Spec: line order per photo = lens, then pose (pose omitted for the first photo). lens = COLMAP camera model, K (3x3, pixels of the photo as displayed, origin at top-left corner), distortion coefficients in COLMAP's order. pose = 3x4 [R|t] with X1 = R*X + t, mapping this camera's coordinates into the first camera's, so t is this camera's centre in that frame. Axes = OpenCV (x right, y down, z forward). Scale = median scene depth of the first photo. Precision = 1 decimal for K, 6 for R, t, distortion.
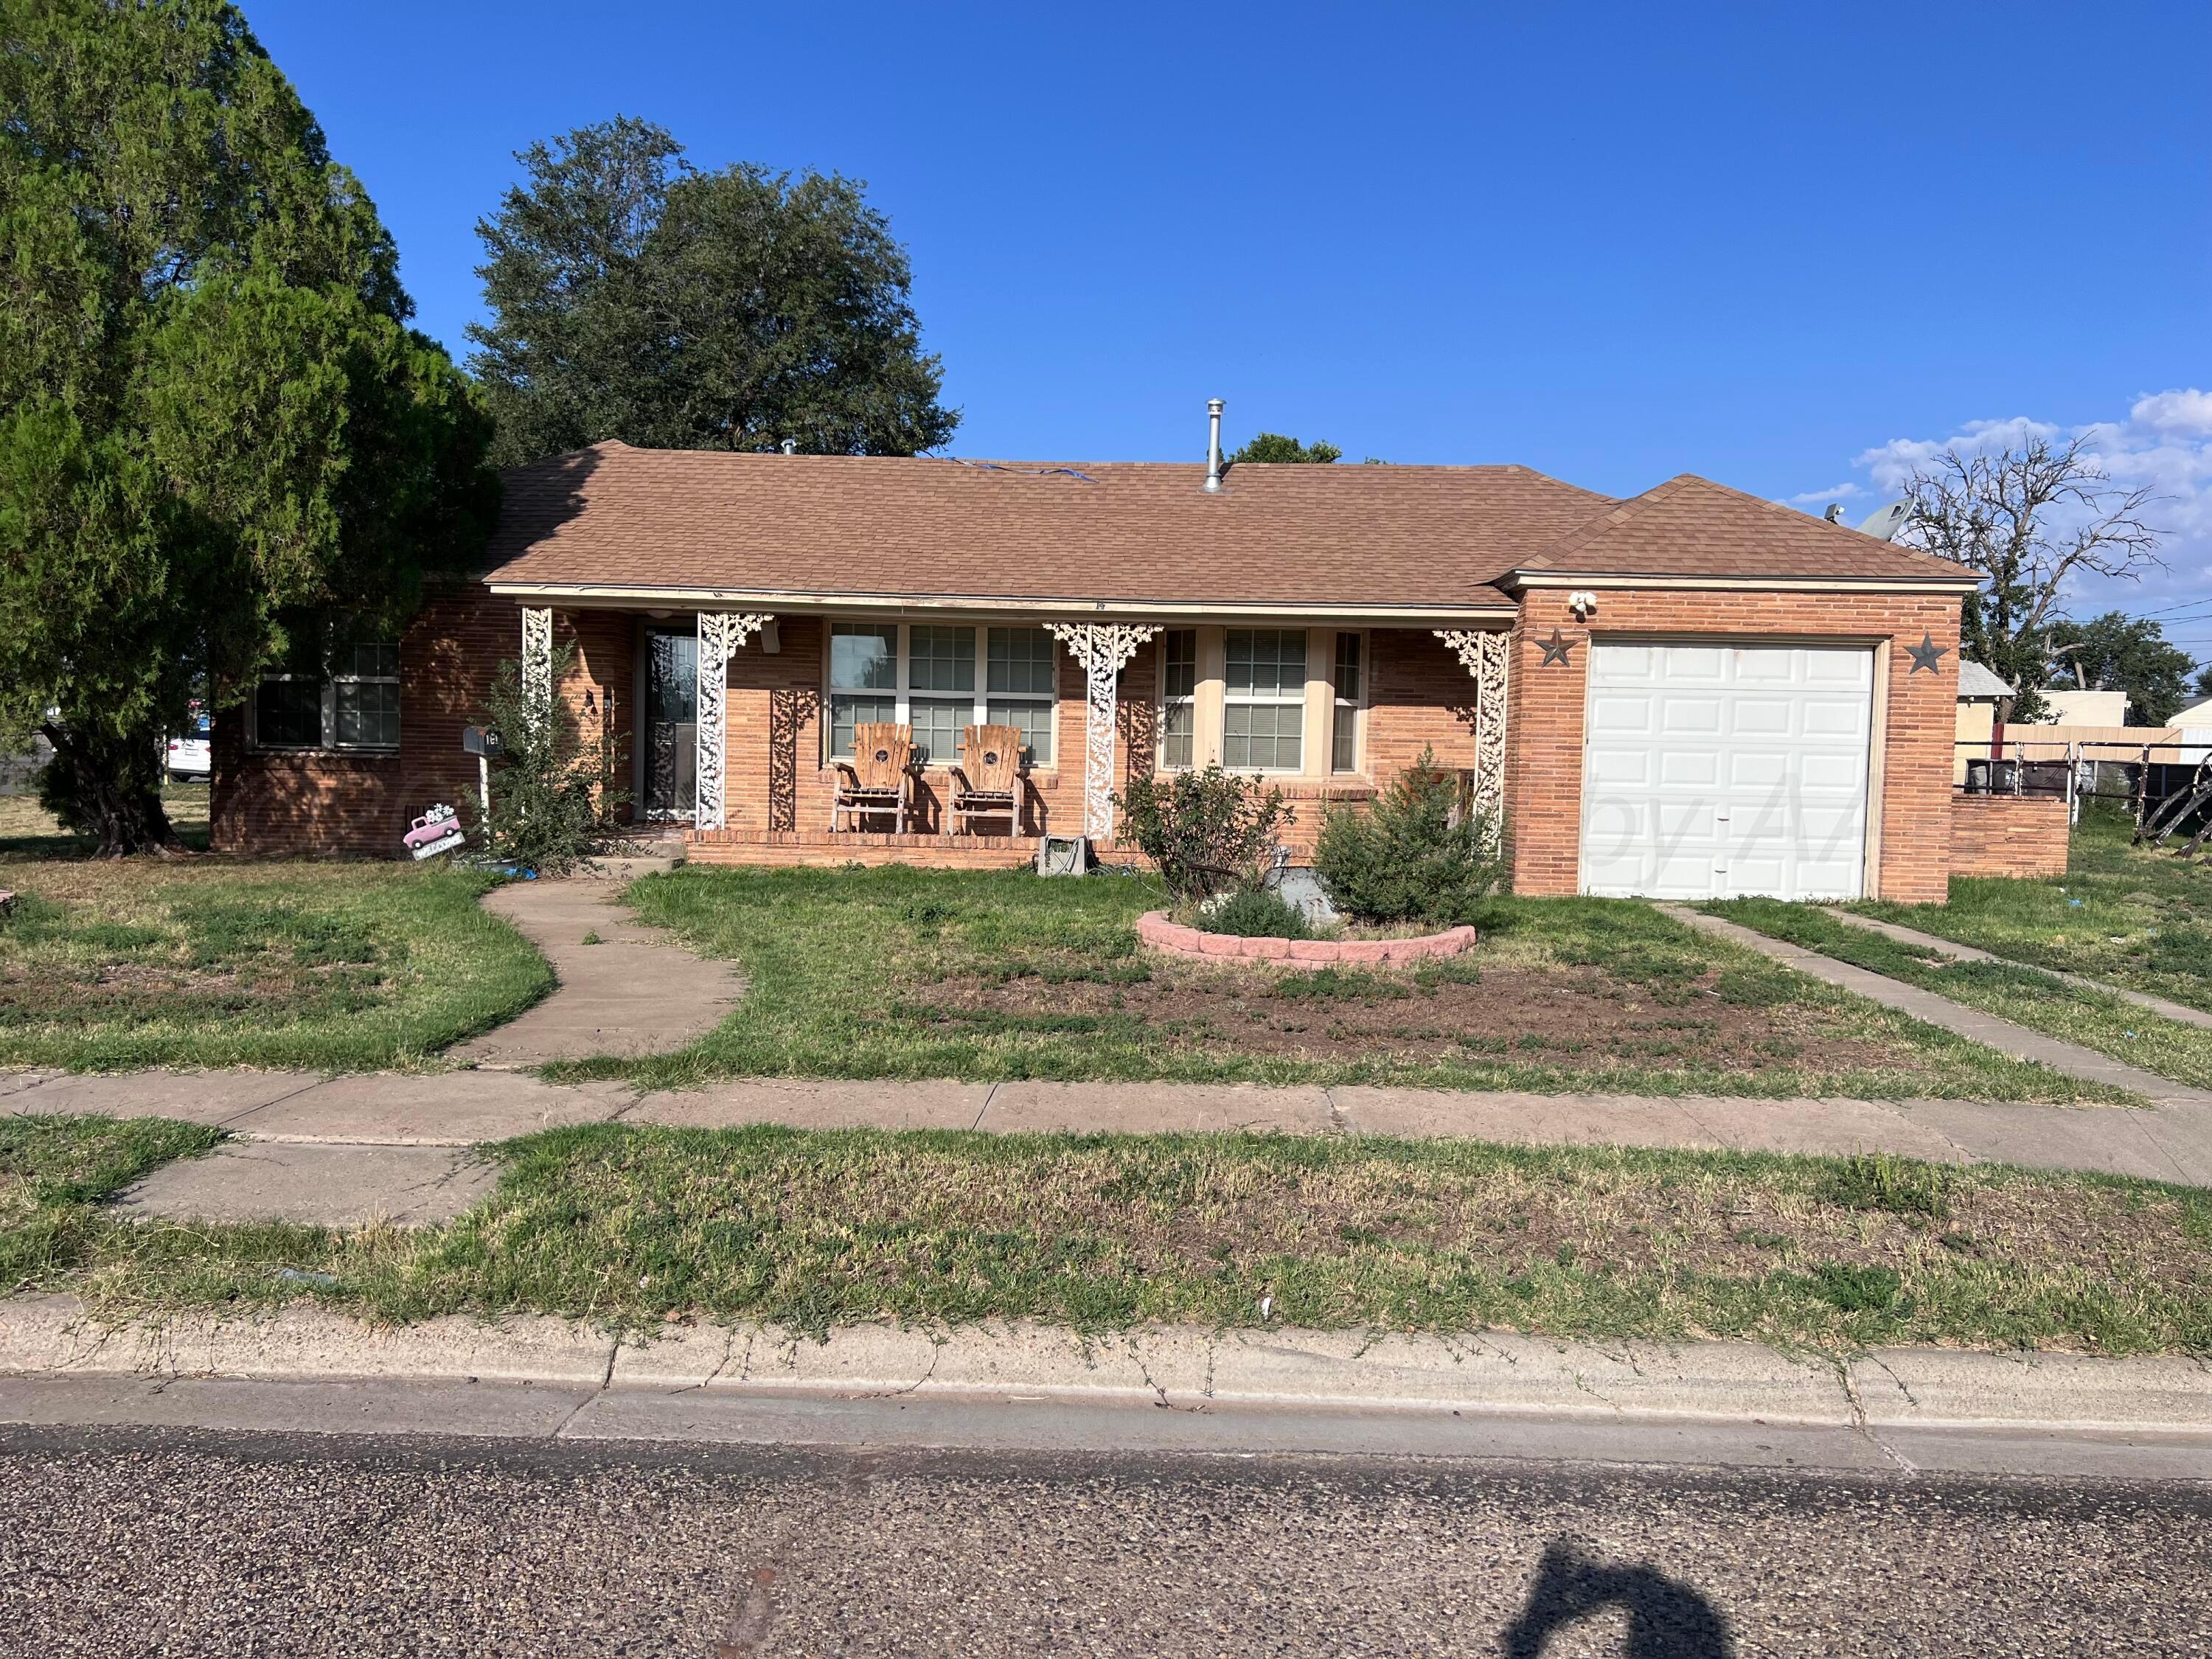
lens RADIAL K [[1648.4, 0, 1106.0], [0, 1648.4, 829.5], [0, 0, 1]] dist [0.103828, -0.113073]
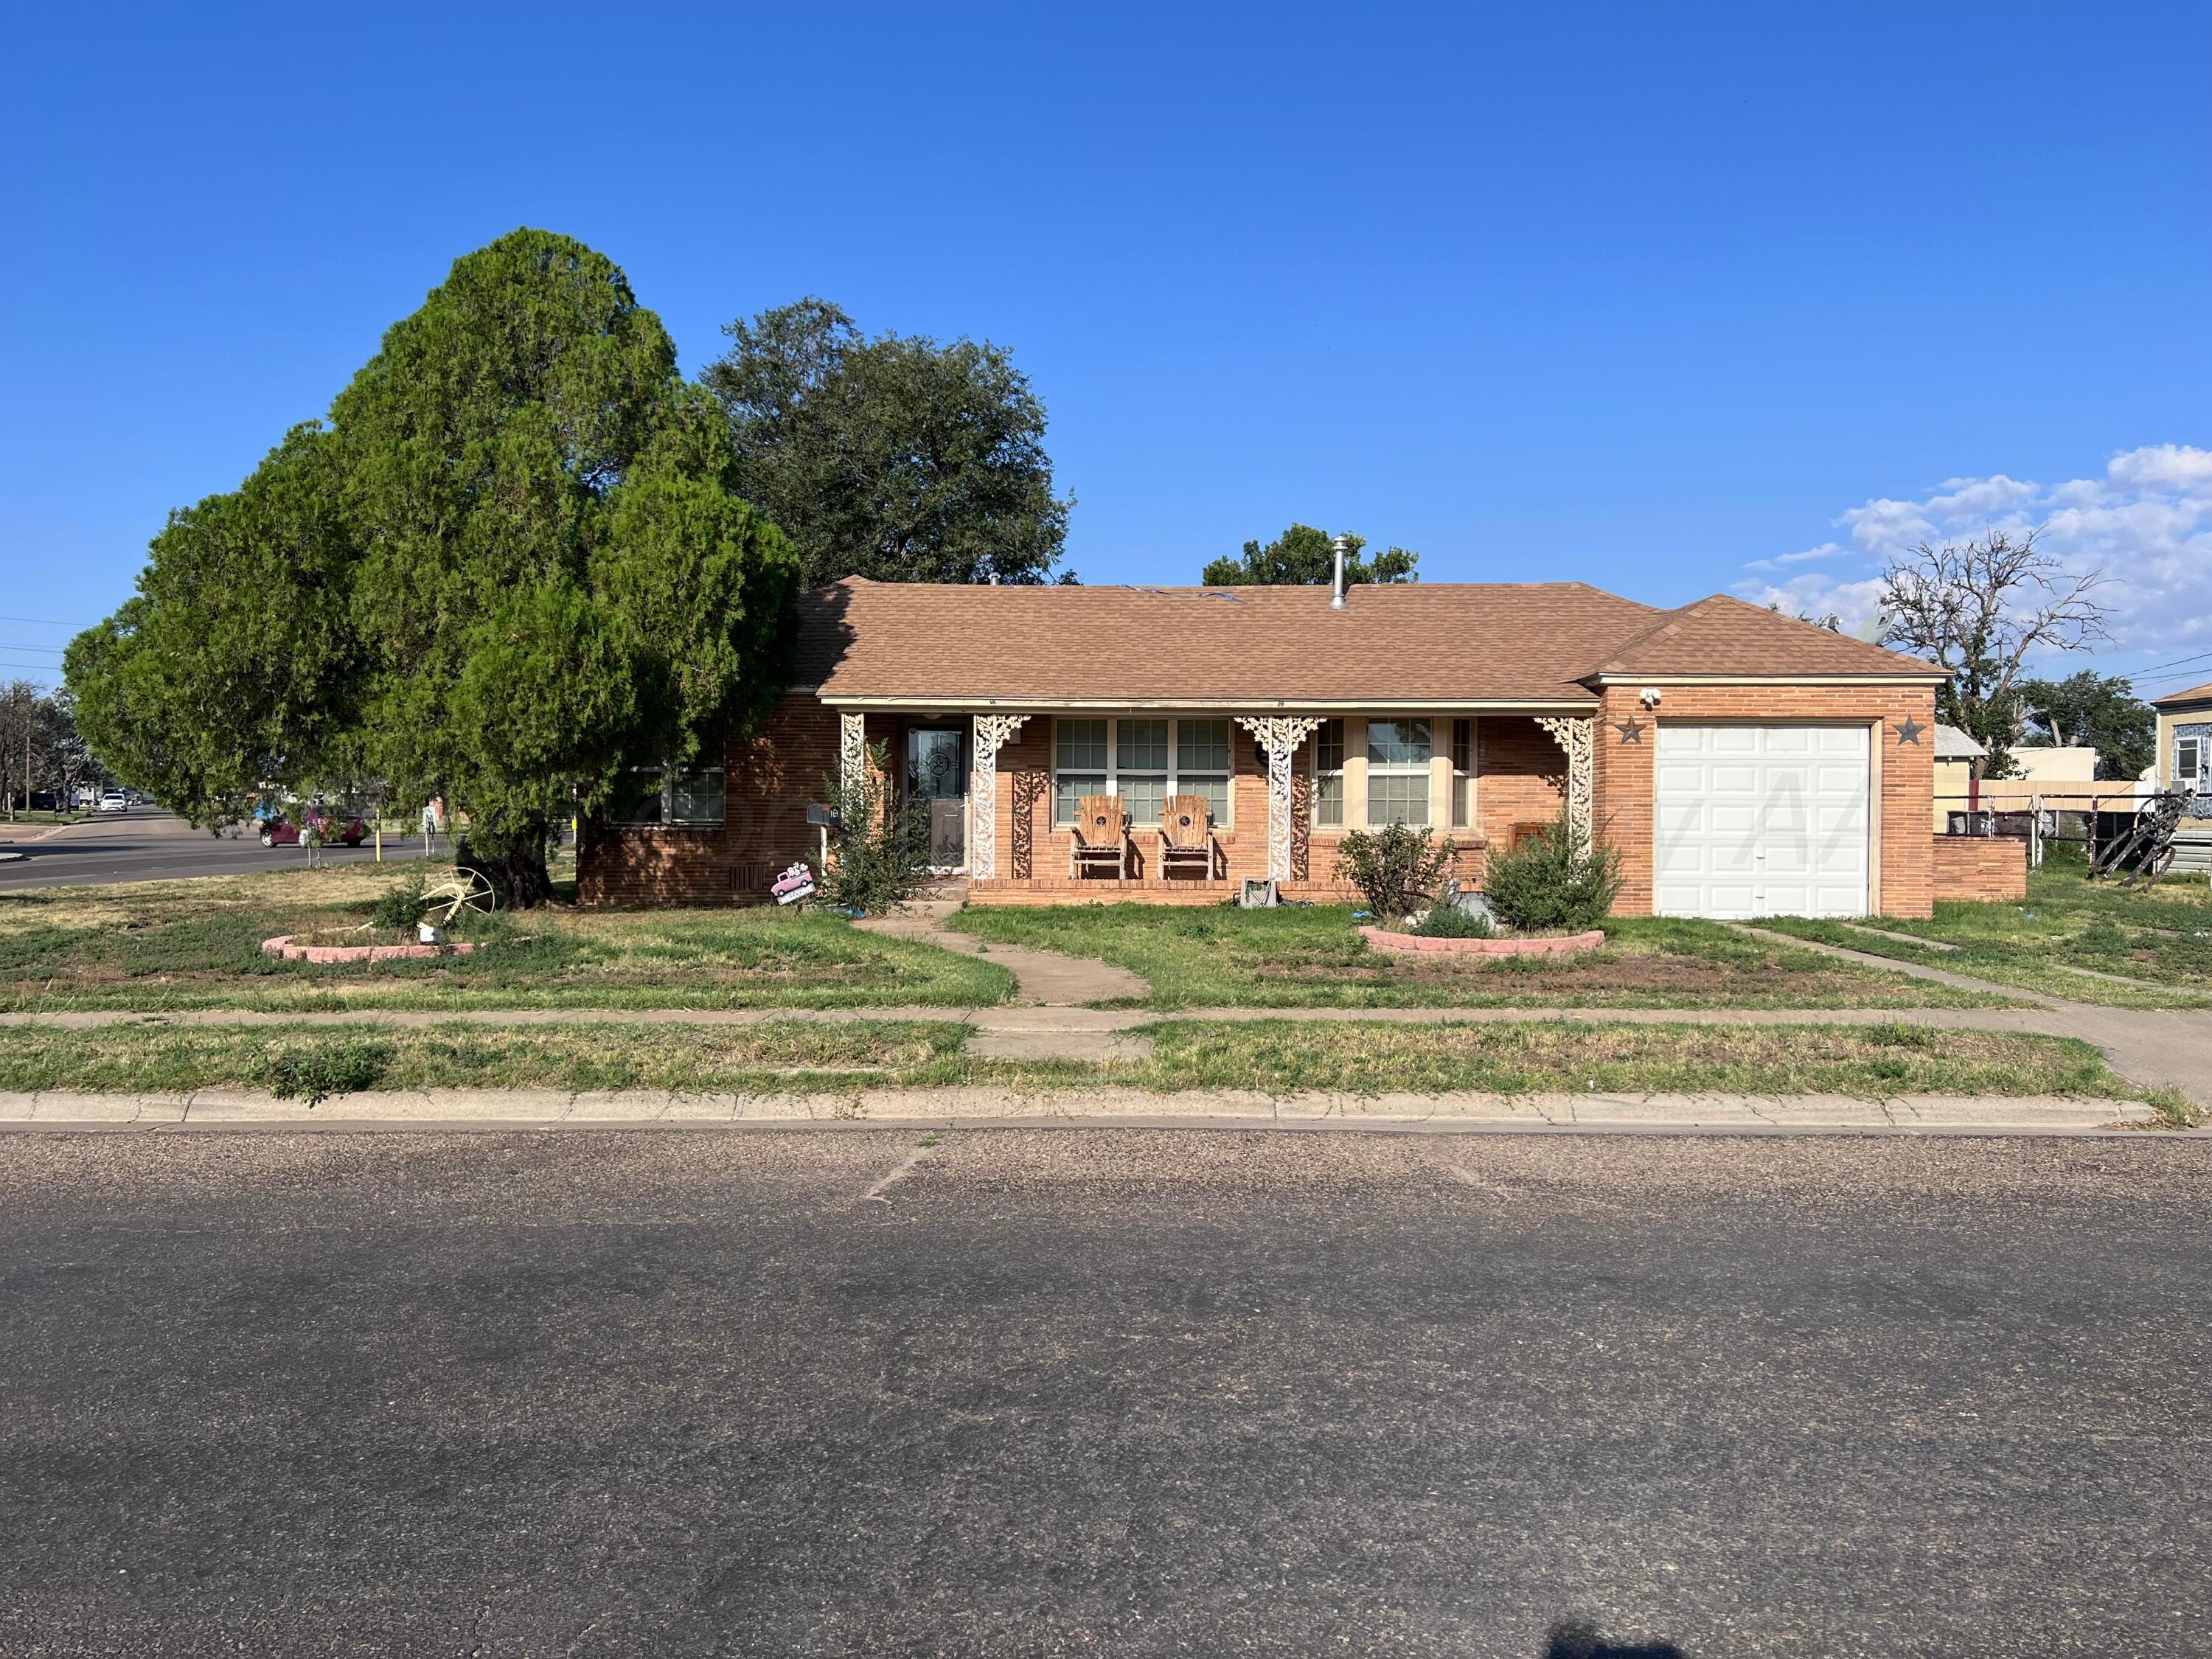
lens RADIAL K [[1648.4, 0, 1106.0], [0, 1648.4, 829.5], [0, 0, 1]] dist [0.103828, -0.113073]
pose [[0.999823, -0.017761, 0.006168, -0.151061], [0.018001, 0.998983, -0.041332, 0.016574], [-0.005428, 0.041436, 0.999126, -0.308313]]
